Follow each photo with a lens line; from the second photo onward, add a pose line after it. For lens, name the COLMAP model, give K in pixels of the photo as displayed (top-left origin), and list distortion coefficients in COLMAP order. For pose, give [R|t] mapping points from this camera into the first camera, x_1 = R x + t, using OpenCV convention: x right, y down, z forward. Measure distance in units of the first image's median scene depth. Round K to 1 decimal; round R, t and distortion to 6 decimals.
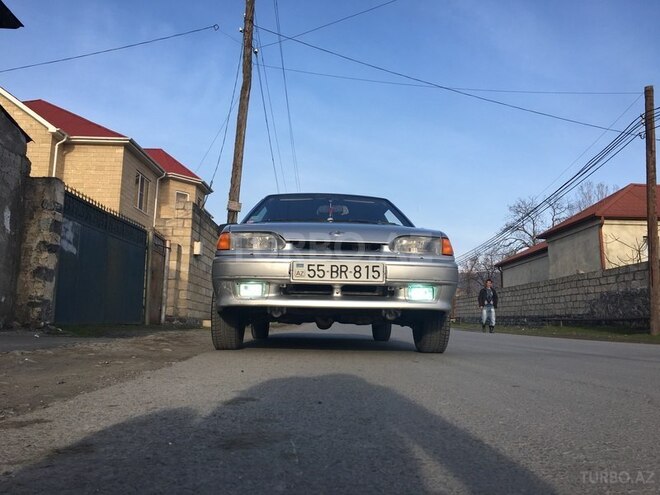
lens RADIAL K [[560.1, 0, 330.5], [0, 560.1, 247.5], [0, 0, 1]] dist [0.051749, -0.047116]
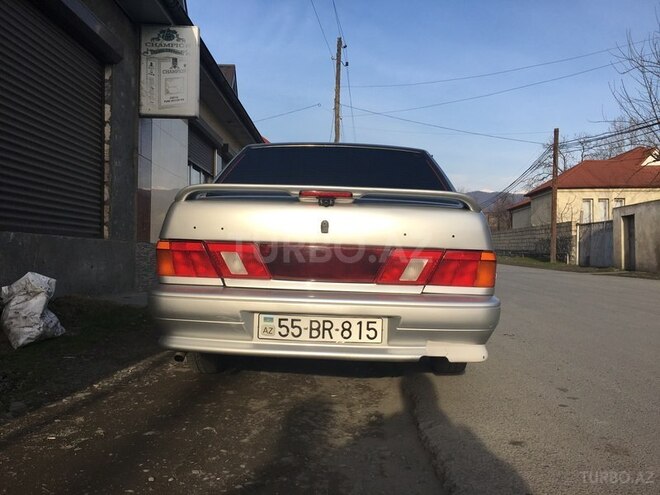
lens RADIAL K [[560.1, 0, 325.3], [0, 560.1, 249.7], [0, 0, 1]] dist [0.051749, -0.047116]
pose [[0.995022, -0.018955, -0.097840, -0.010174], [0.031803, 0.990810, 0.131471, -0.179741], [0.094449, -0.133928, 0.986480, -1.040235]]
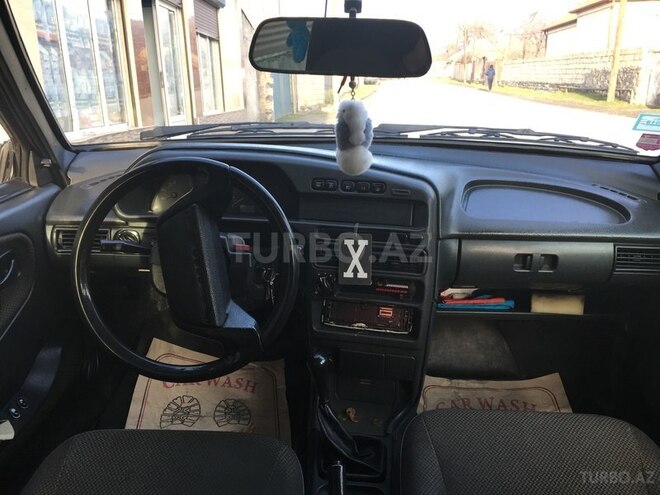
lens RADIAL K [[560.1, 0, 329.2], [0, 560.1, 247.0], [0, 0, 1]] dist [0.051749, -0.047116]
pose [[0.993469, -0.018689, -0.112563, -0.025355], [0.063274, 0.911156, 0.407175, -0.175703], [0.094953, -0.411638, 0.906387, -0.694945]]
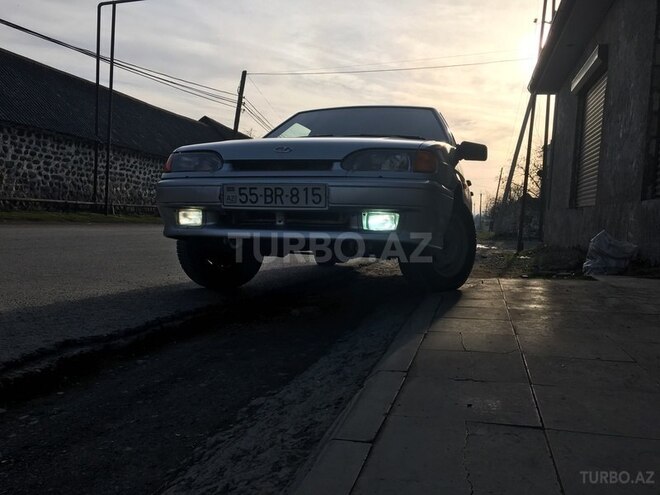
lens RADIAL K [[560.1, 0, 330.1], [0, 560.1, 247.1], [0, 0, 1]] dist [0.051749, -0.047116]
pose [[0.951531, 0.014180, -0.307224, 0.095667], [0.026203, 0.991566, 0.126923, 0.004146], [0.306433, -0.128821, 0.943135, 0.062645]]
